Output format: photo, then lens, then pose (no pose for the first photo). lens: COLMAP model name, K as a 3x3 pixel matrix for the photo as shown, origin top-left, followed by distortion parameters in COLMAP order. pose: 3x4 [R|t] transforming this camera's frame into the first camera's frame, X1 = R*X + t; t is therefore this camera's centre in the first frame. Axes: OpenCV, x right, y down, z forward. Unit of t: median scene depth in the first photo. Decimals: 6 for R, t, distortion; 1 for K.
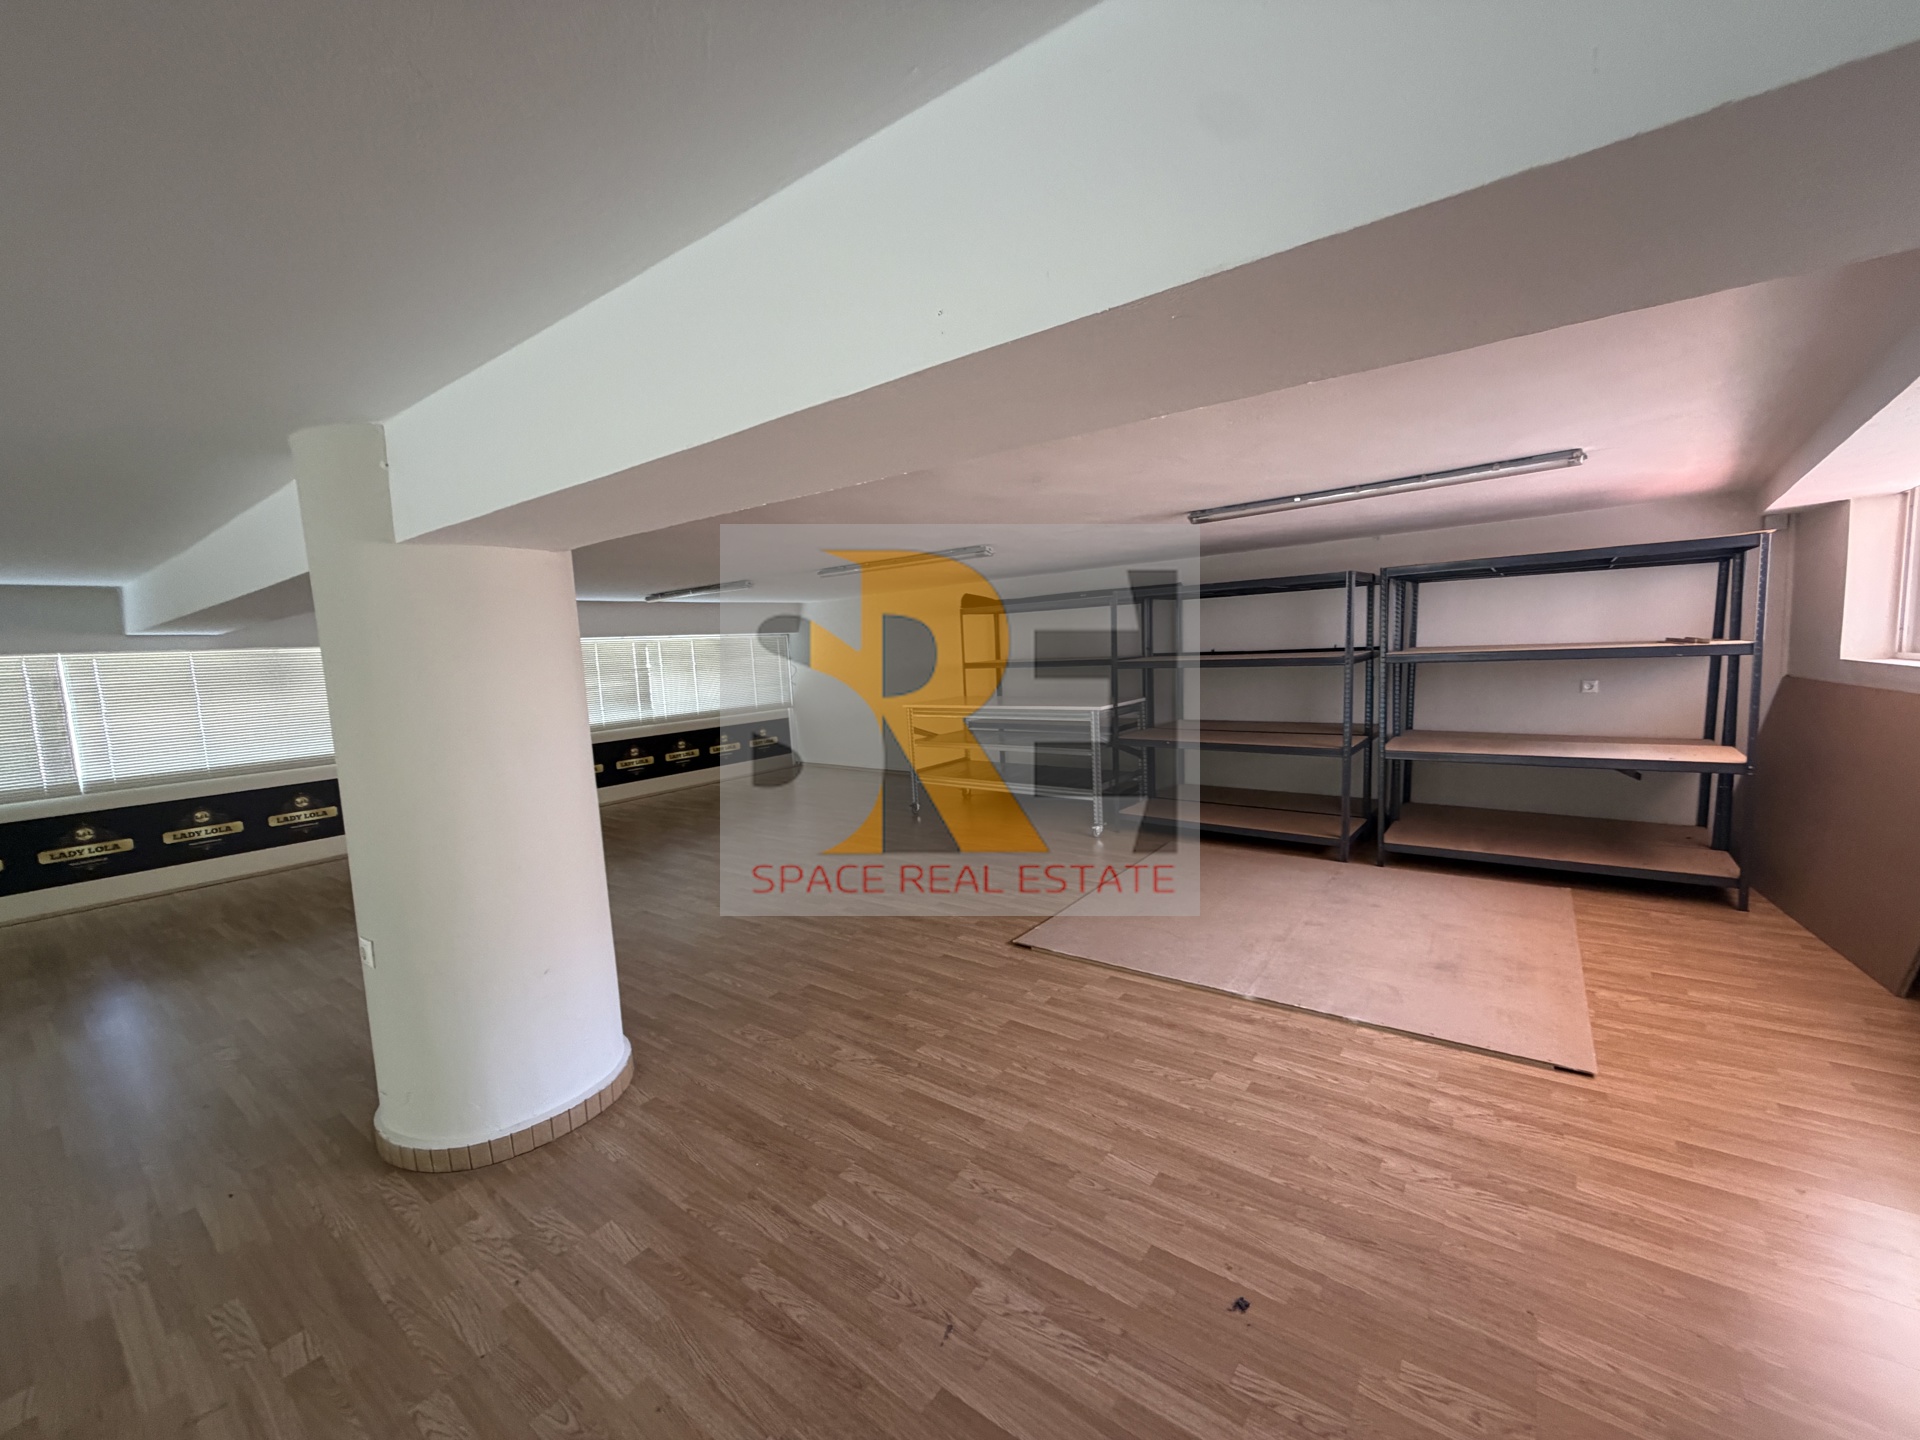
lens RADIAL K [[769.0, 0, 957.1], [0, 769.0, 726.4], [0, 0, 1]] dist [0.001174, 0.000820]
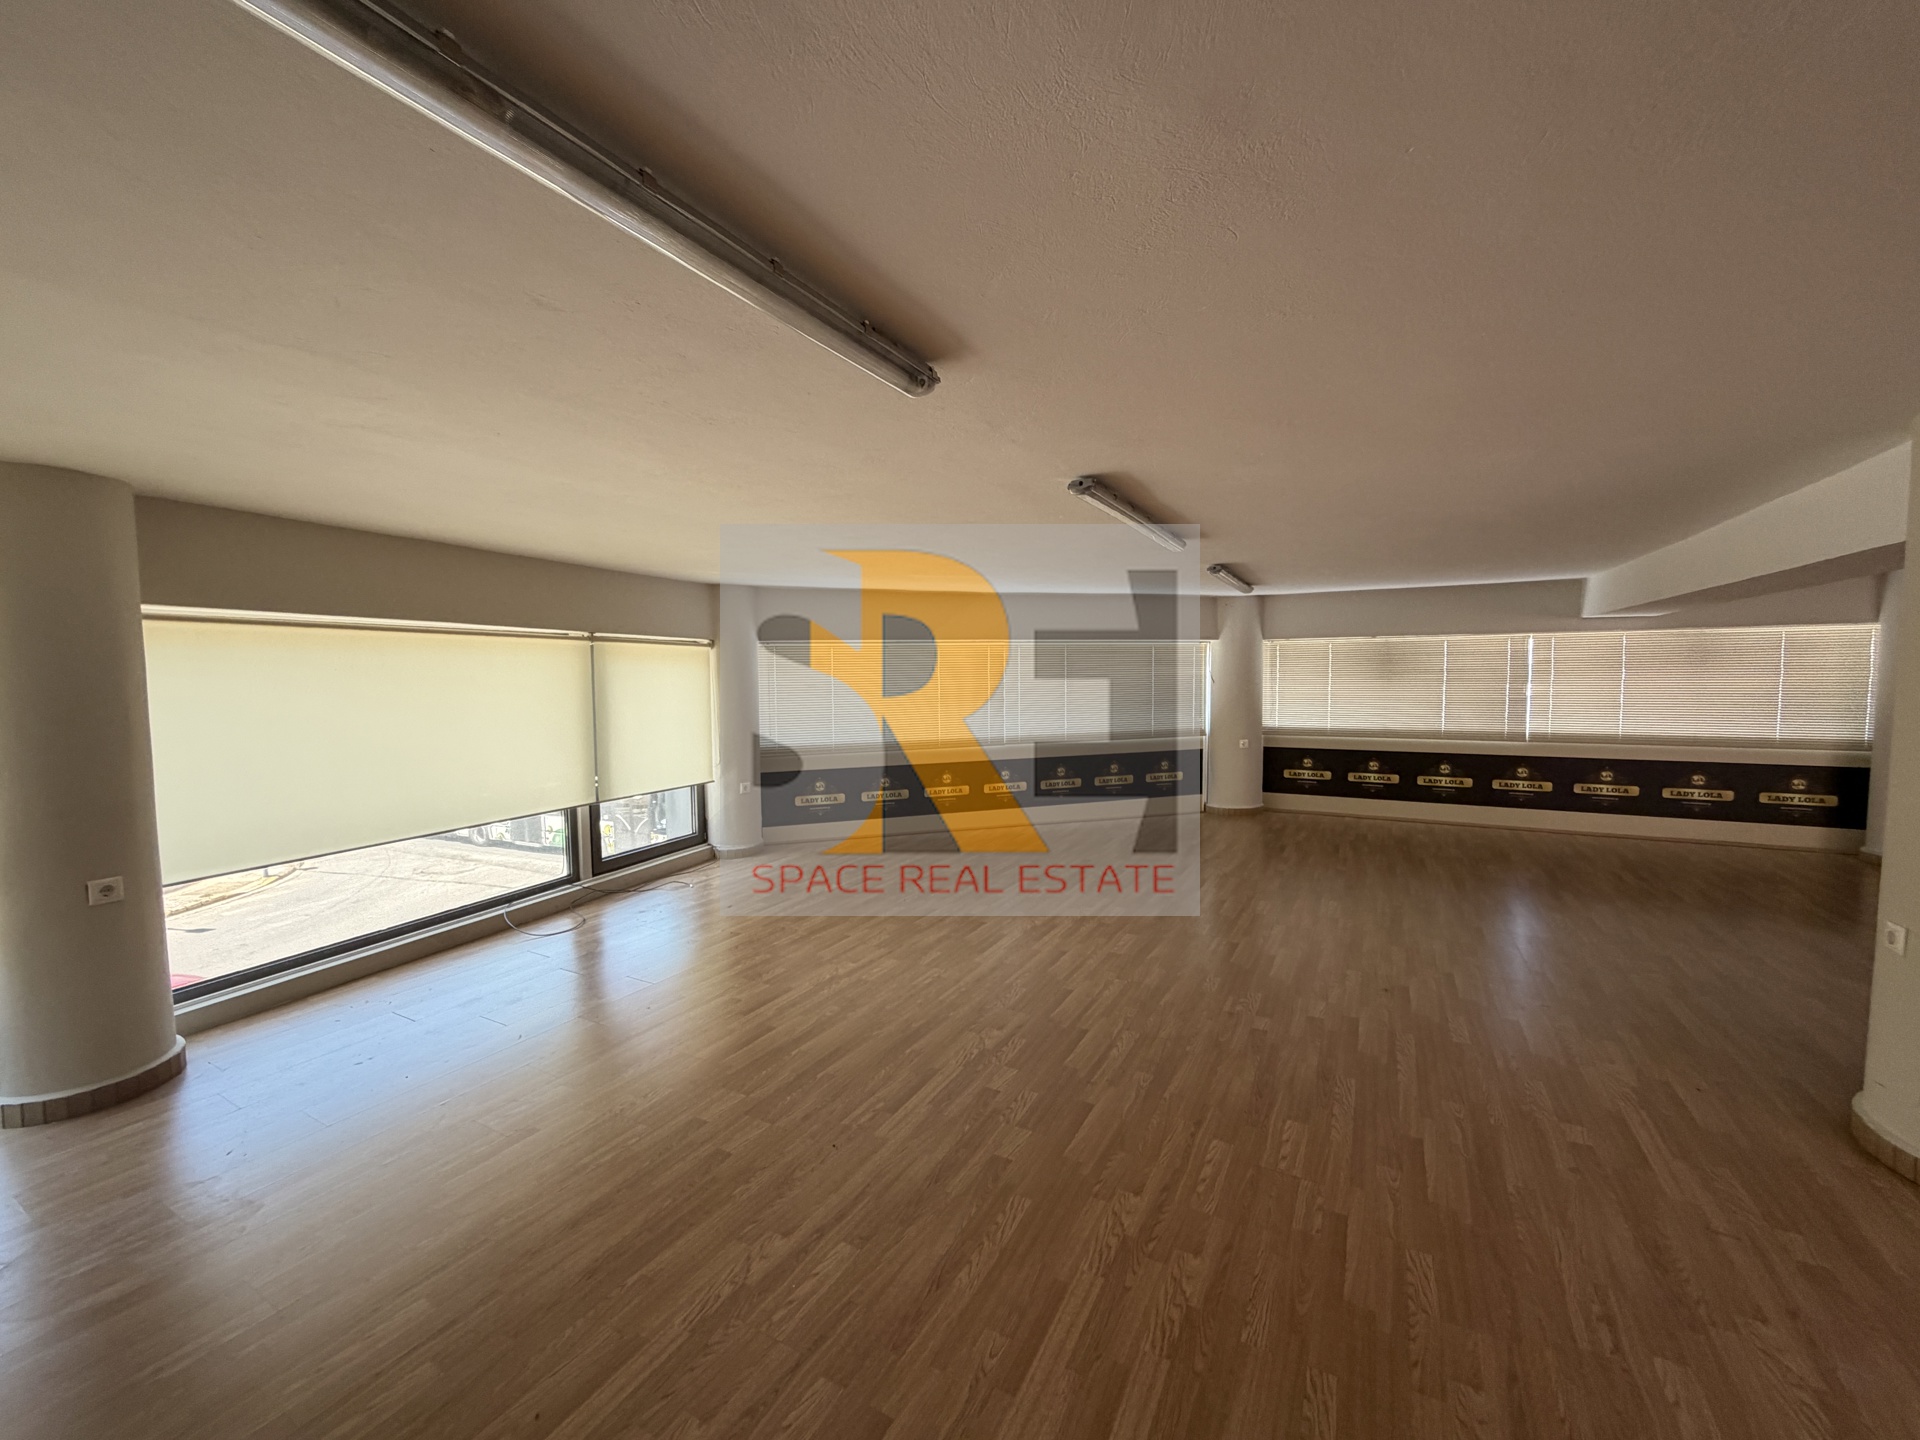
lens RADIAL K [[769.0, 0, 957.1], [0, 769.0, 726.4], [0, 0, 1]] dist [0.001174, 0.000820]
pose [[0.143173, 0.121324, -0.982233, -0.008195], [-0.097152, 0.989387, 0.108047, 0.030997], [0.984918, 0.079957, 0.153441, -0.279638]]
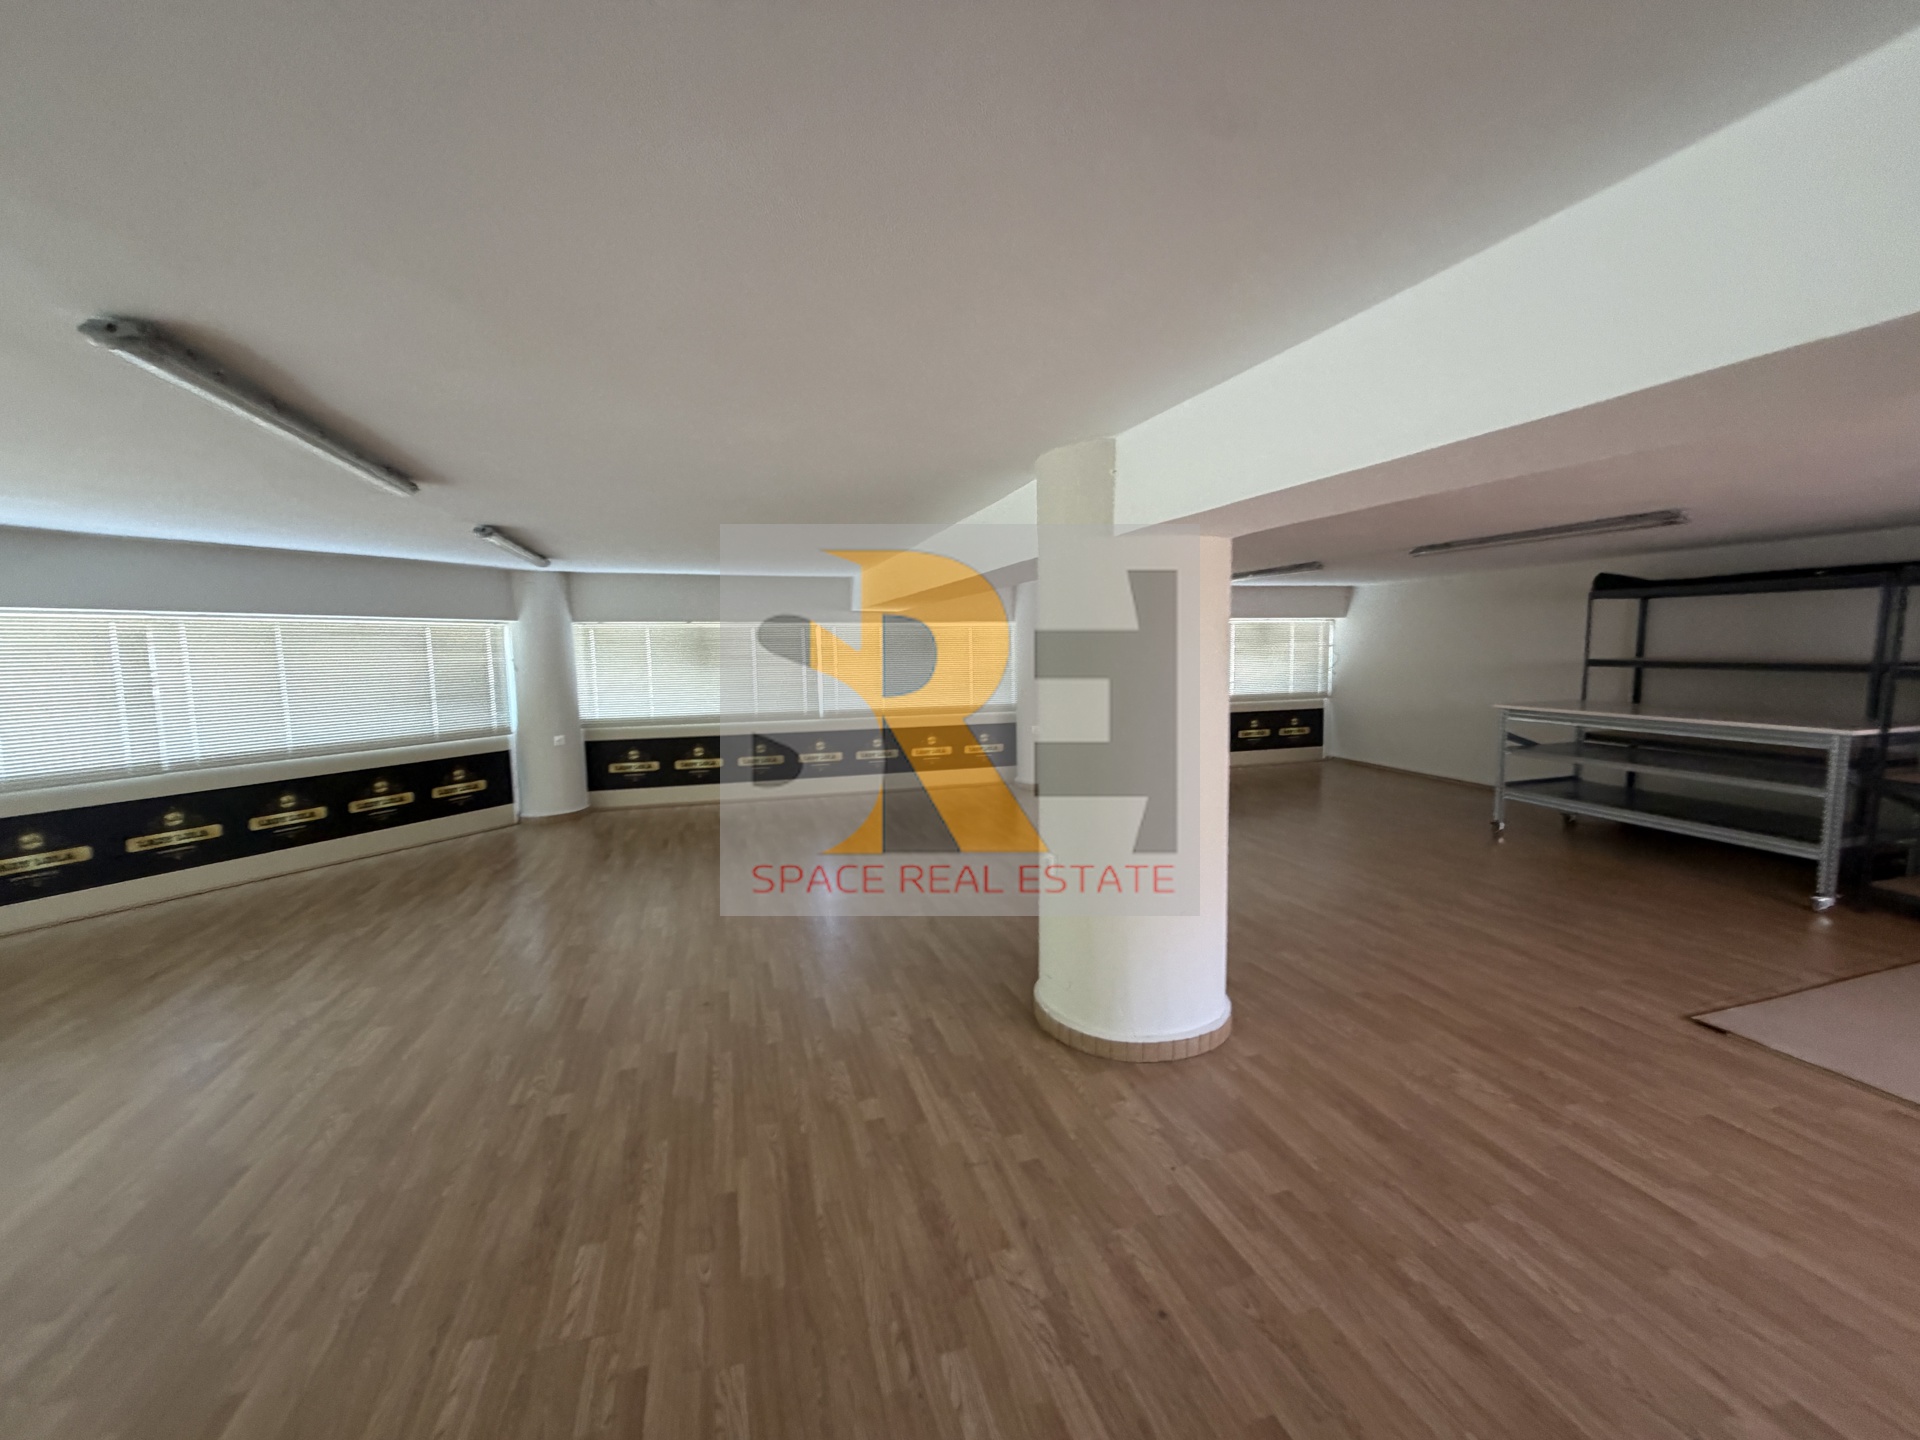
lens RADIAL K [[769.0, 0, 957.1], [0, 769.0, 726.4], [0, 0, 1]] dist [0.001174, 0.000820]
pose [[0.813349, 0.100161, -0.573089, -0.156429], [-0.088308, 0.994909, 0.048554, 0.017646], [0.575035, 0.011117, 0.818053, -0.100643]]
